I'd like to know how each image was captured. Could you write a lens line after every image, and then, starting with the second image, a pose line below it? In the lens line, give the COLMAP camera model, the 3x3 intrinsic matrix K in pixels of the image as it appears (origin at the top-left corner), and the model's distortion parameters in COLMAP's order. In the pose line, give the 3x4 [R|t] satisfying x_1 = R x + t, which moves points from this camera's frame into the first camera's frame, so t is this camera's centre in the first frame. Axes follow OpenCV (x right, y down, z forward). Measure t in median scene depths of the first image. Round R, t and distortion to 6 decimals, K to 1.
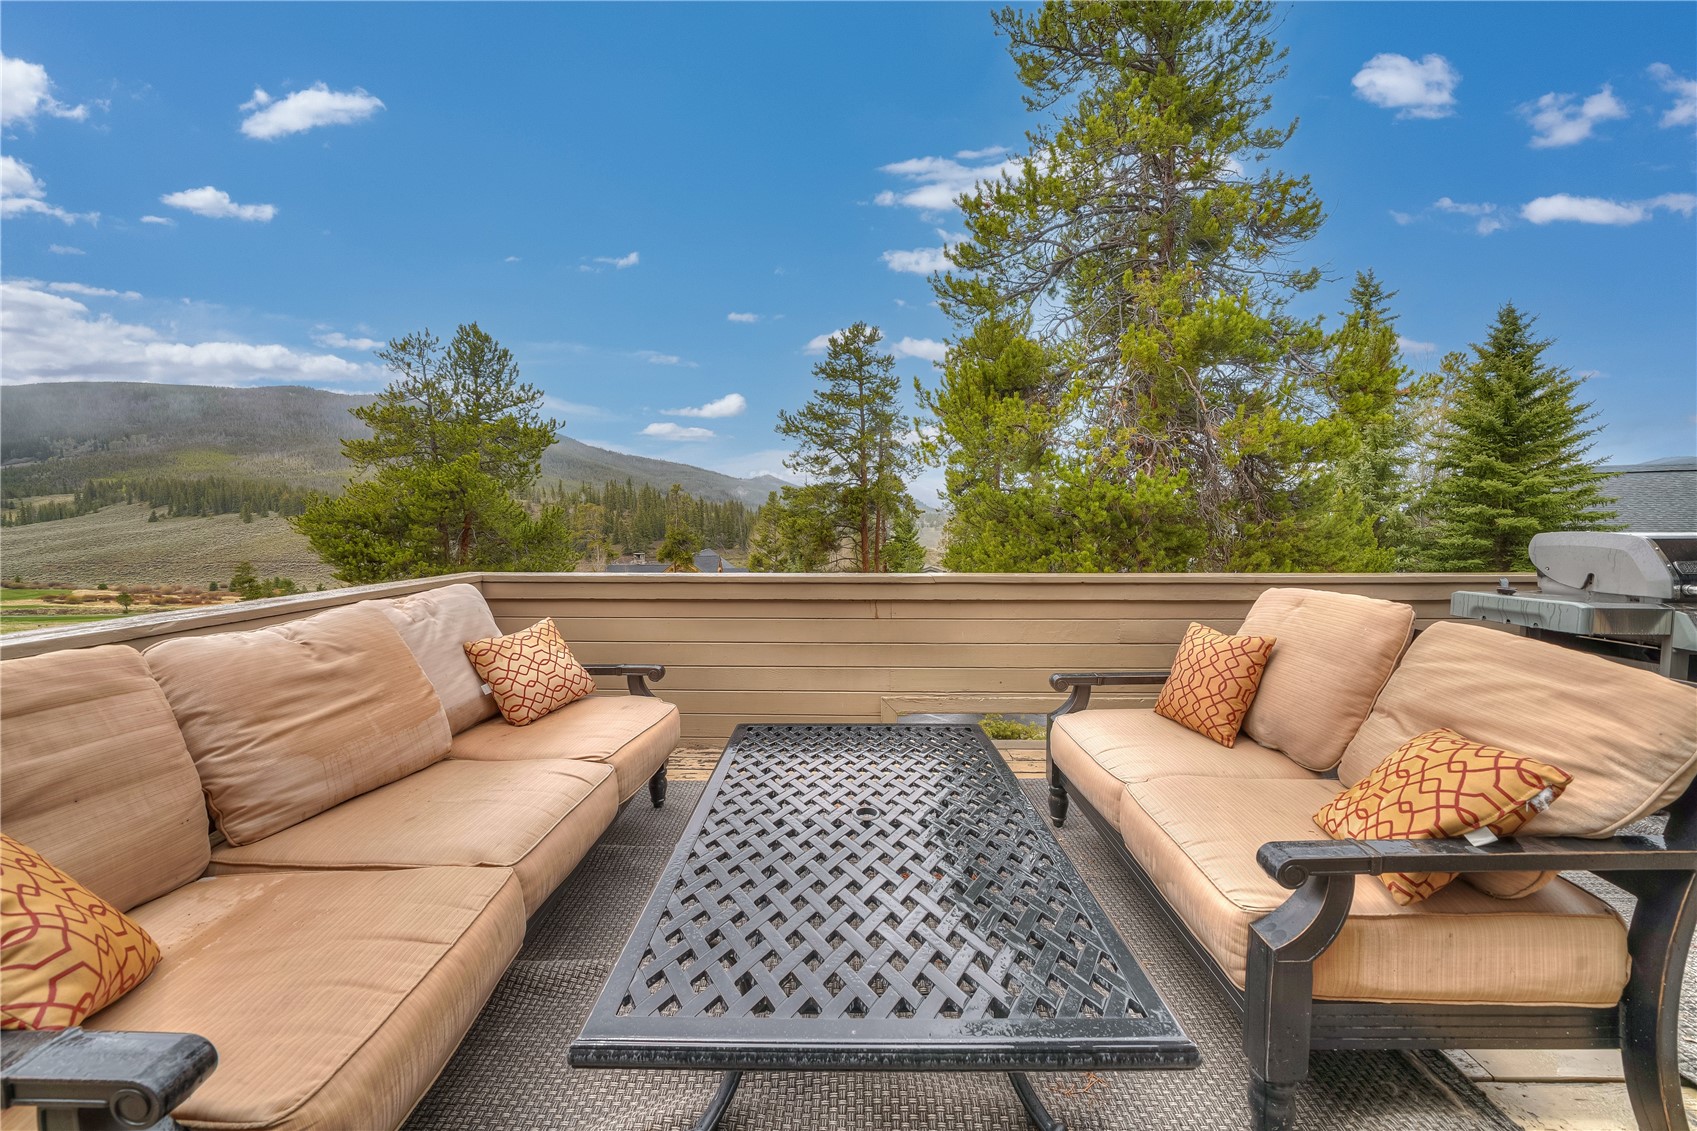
lens RADIAL K [[587.3, 0, 845.5], [0, 587.3, 570.0], [0, 0, 1]] dist [-0.026255, 0.002184]
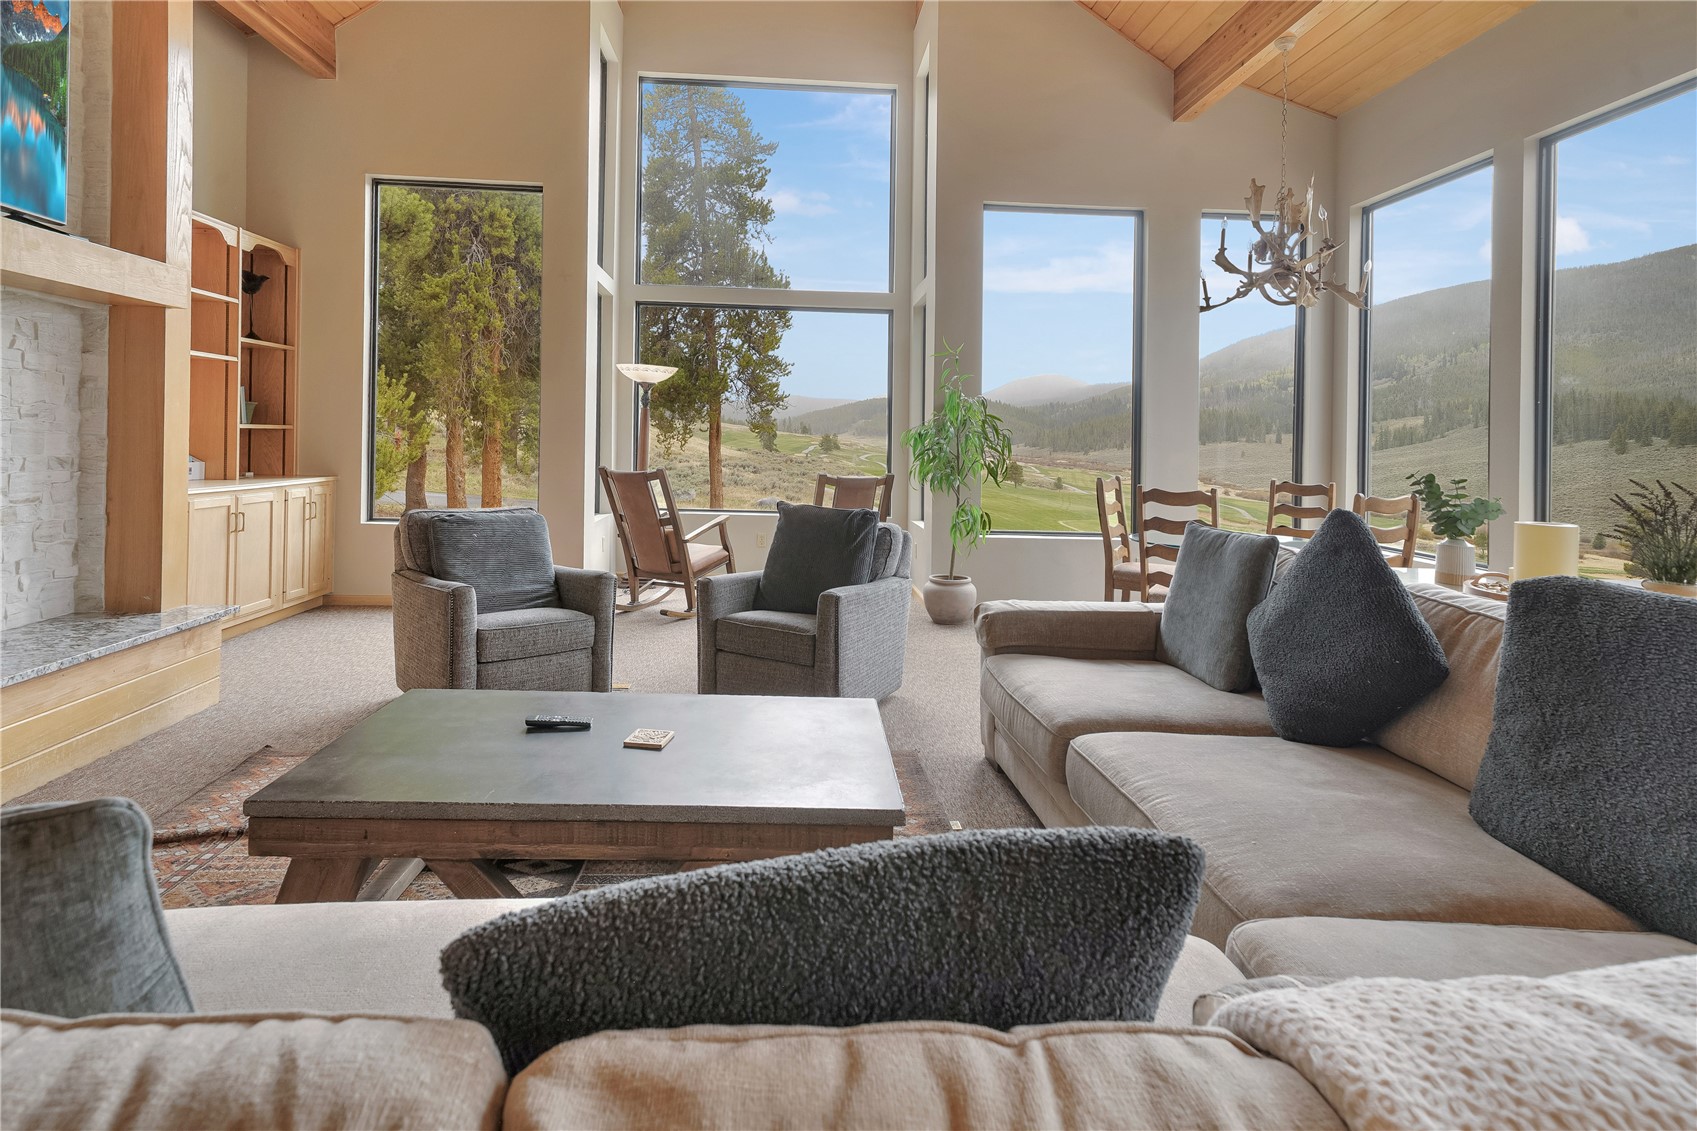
lens RADIAL K [[925.1, 0, 819.6], [0, 925.1, 451.0], [0, 0, 1]] dist [0.016593, 0.003321]
pose [[0.082081, 0.018862, -0.996447, 0.031776], [-0.105292, 0.994390, 0.010149, 0.019075], [0.991048, 0.104085, 0.083607, -0.265808]]
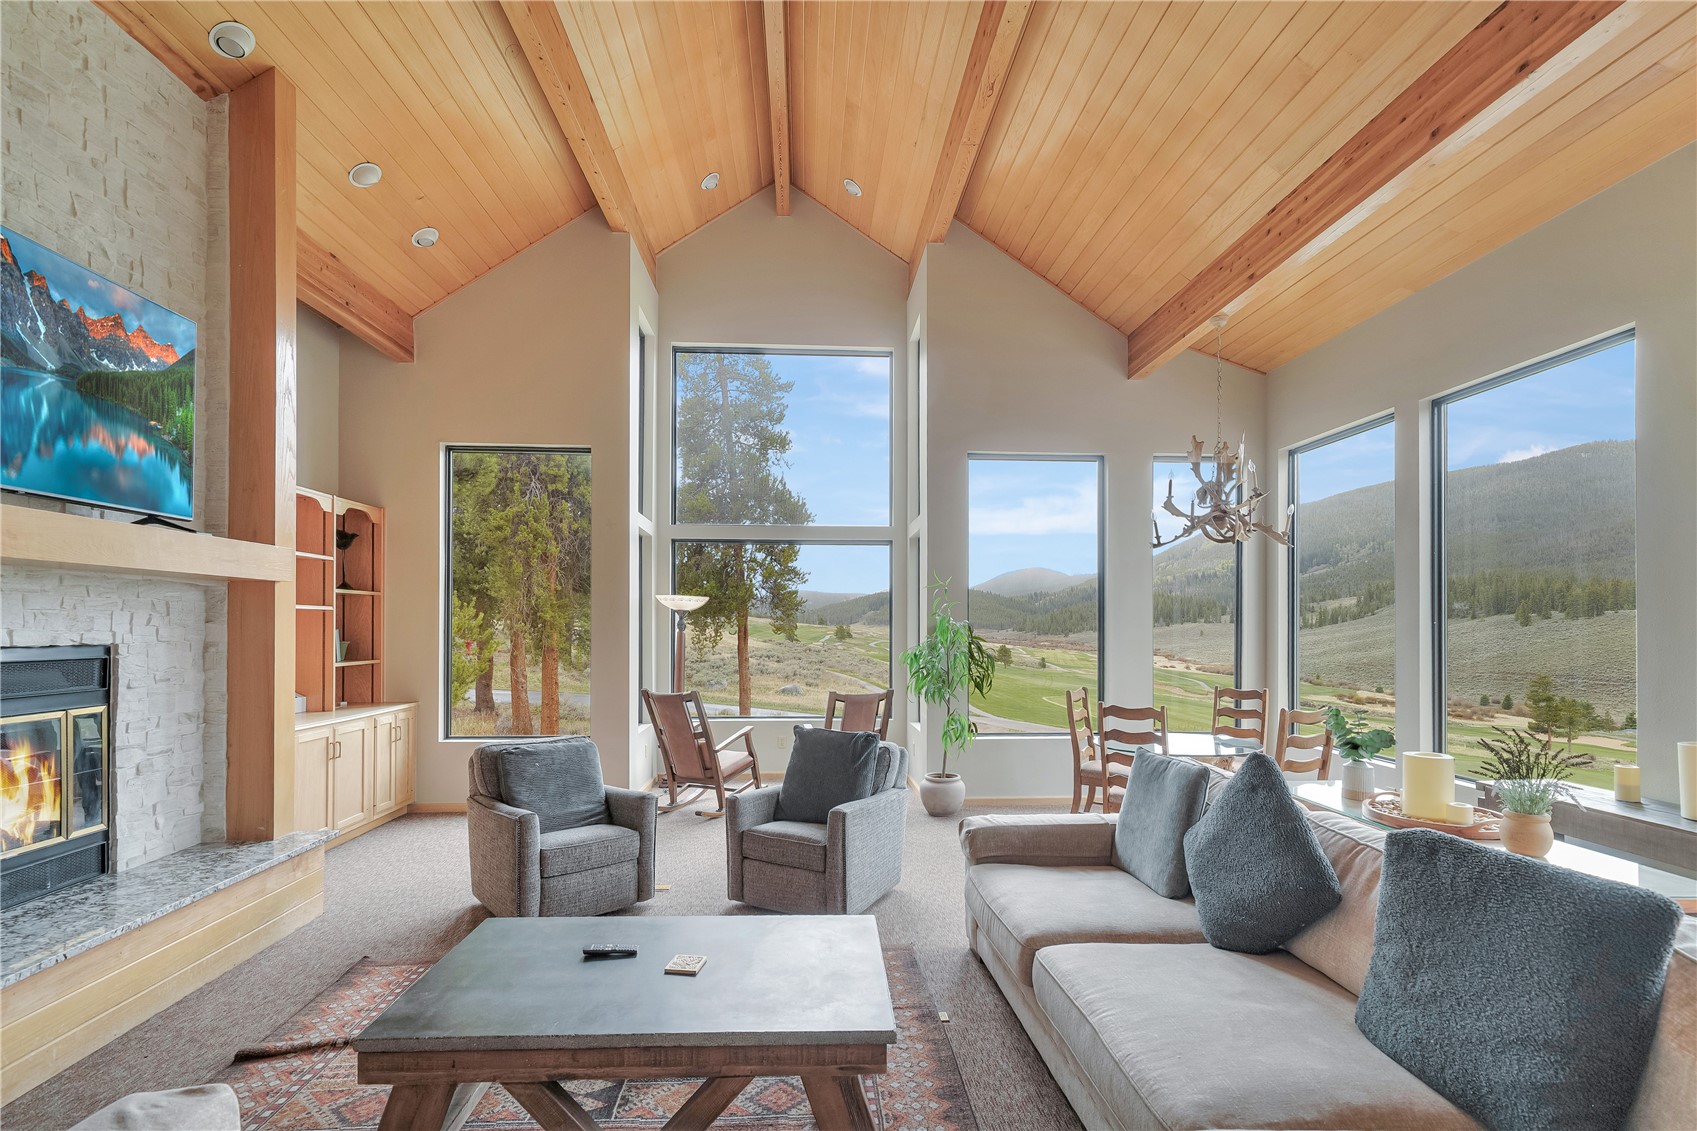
lens RADIAL K [[805.1, 0, 838.5], [0, 805.1, 623.1], [0, 0, 1]] dist [0.014097, -0.001486]
pose [[0.086385, -0.000829, -0.996261, 0.039040], [-0.082327, 0.996573, -0.007968, 0.004804], [0.992854, 0.082708, 0.086021, -0.265329]]
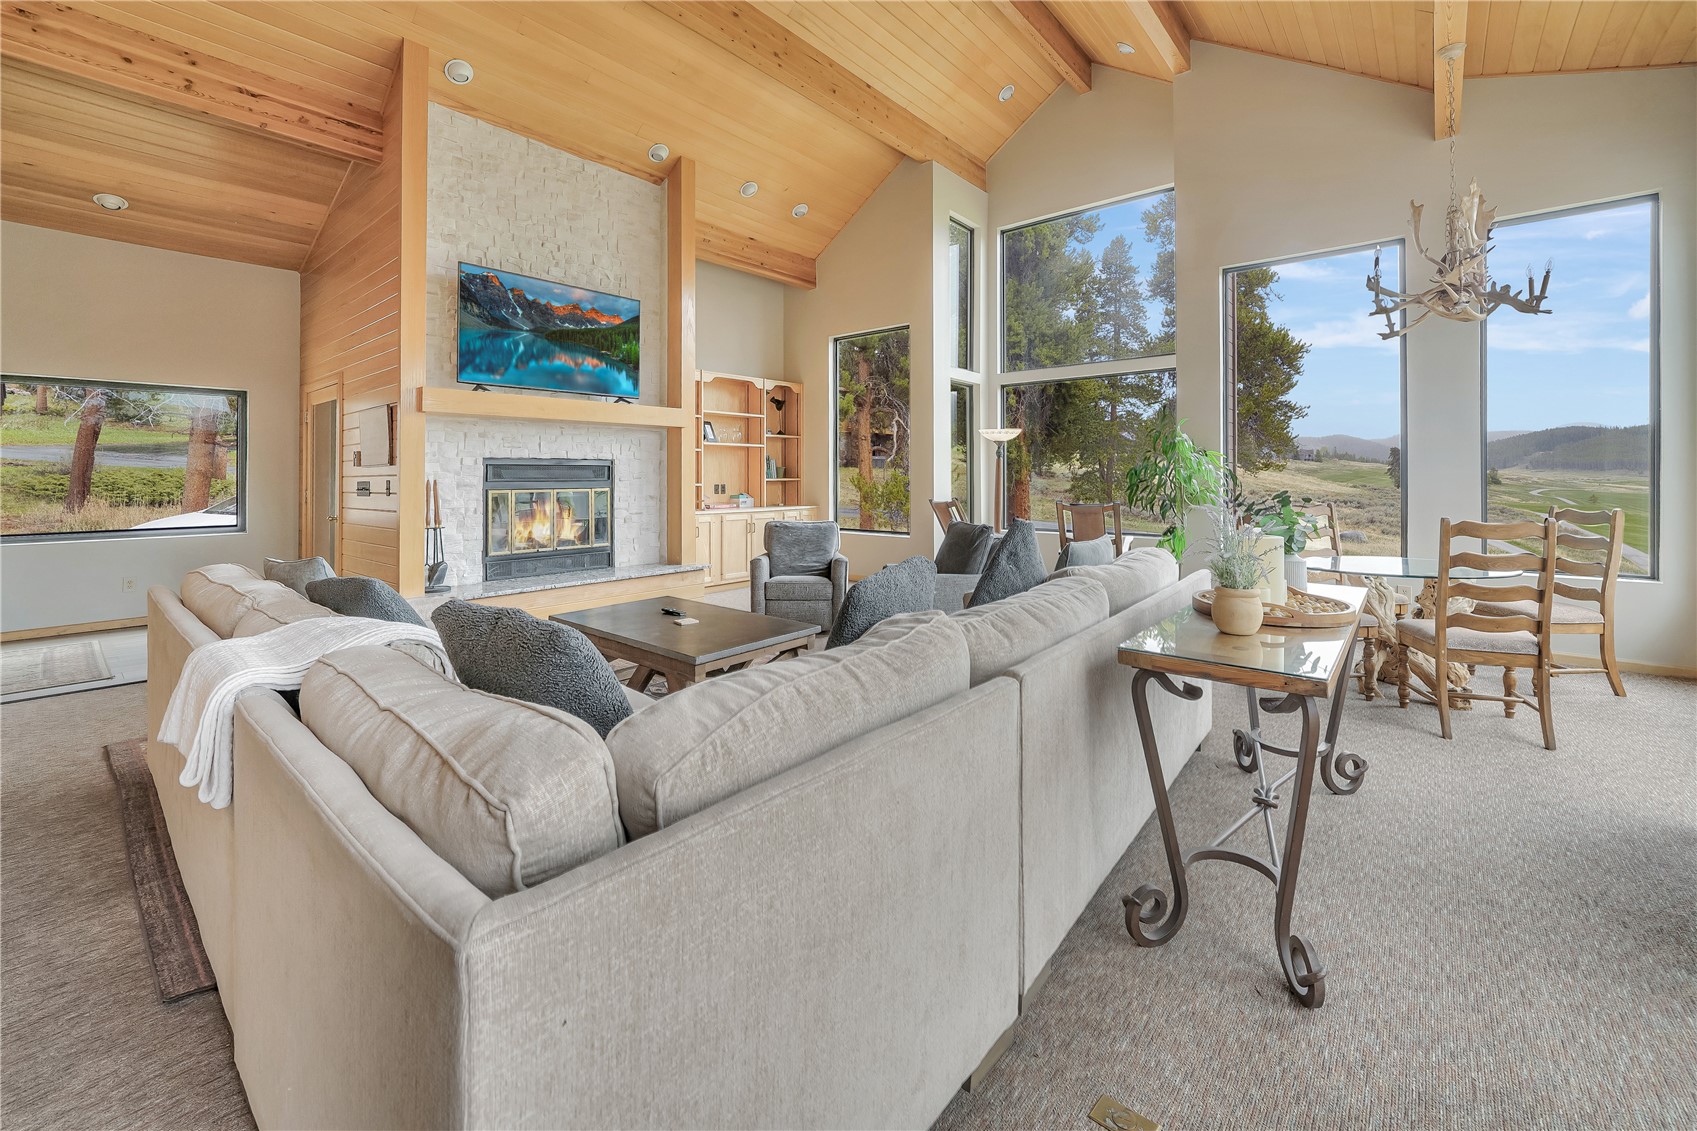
lens RADIAL K [[695.3, 0, 818.7], [0, 695.3, 465.2], [0, 0, 1]] dist [-0.005729, 0.000118]
pose [[-0.638337, -0.006320, -0.769731, 0.034768], [-0.052294, 0.998012, 0.035172, 0.007634], [0.767979, 0.062704, -0.637398, -0.121272]]
